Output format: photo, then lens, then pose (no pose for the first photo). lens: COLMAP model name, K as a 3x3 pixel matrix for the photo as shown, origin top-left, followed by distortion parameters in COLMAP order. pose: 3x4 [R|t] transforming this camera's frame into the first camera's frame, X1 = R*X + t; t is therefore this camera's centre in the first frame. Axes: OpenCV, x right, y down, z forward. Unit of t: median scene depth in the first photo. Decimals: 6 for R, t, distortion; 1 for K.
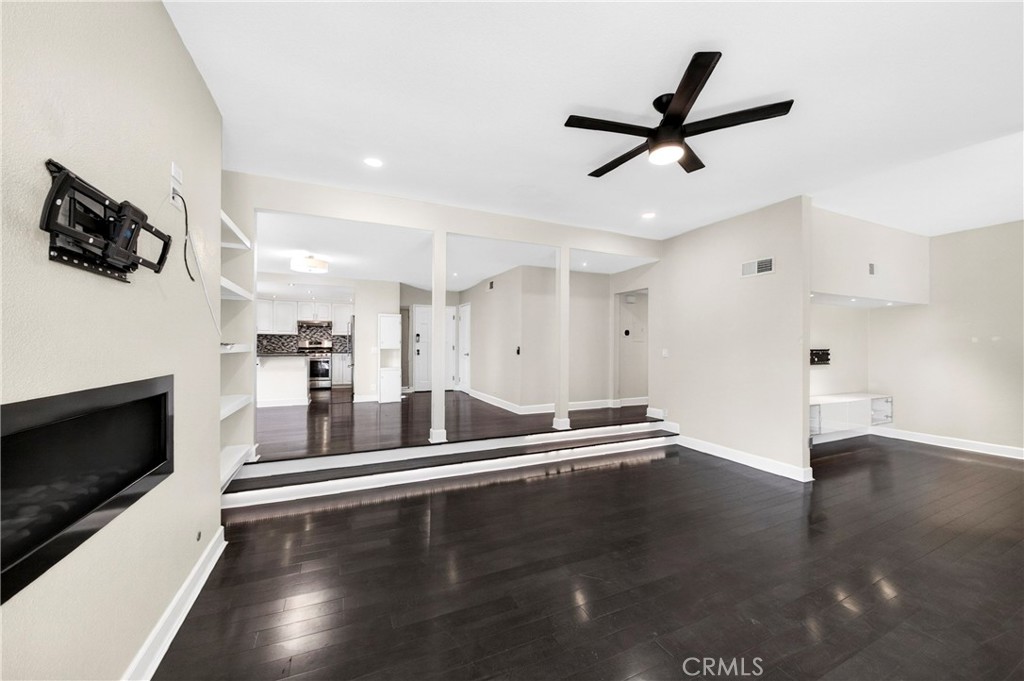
lens RADIAL K [[350.7, 0, 510.7], [0, 350.7, 344.1], [0, 0, 1]] dist [-0.000441, -0.000026]
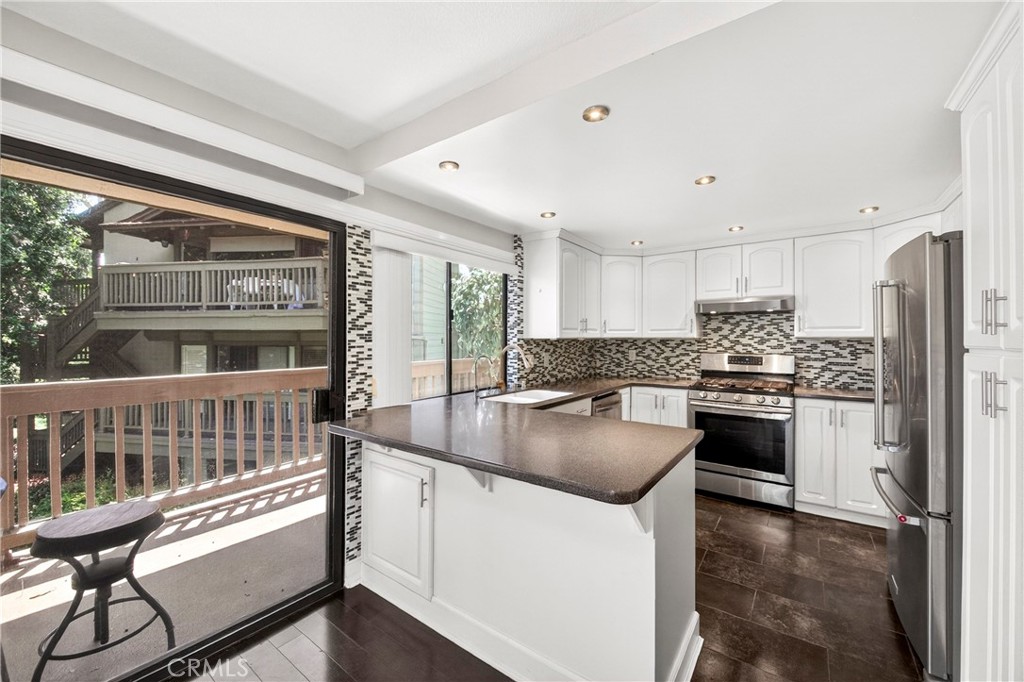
lens RADIAL K [[404.8, 0, 511.6], [0, 404.8, 339.8], [0, 0, 1]] dist [-0.002286, -0.000213]
pose [[0.466702, -0.002800, -0.884410, -0.307070], [0.009261, 0.999956, 0.001721, -0.027239], [0.884366, -0.008994, 0.466707, 0.605814]]
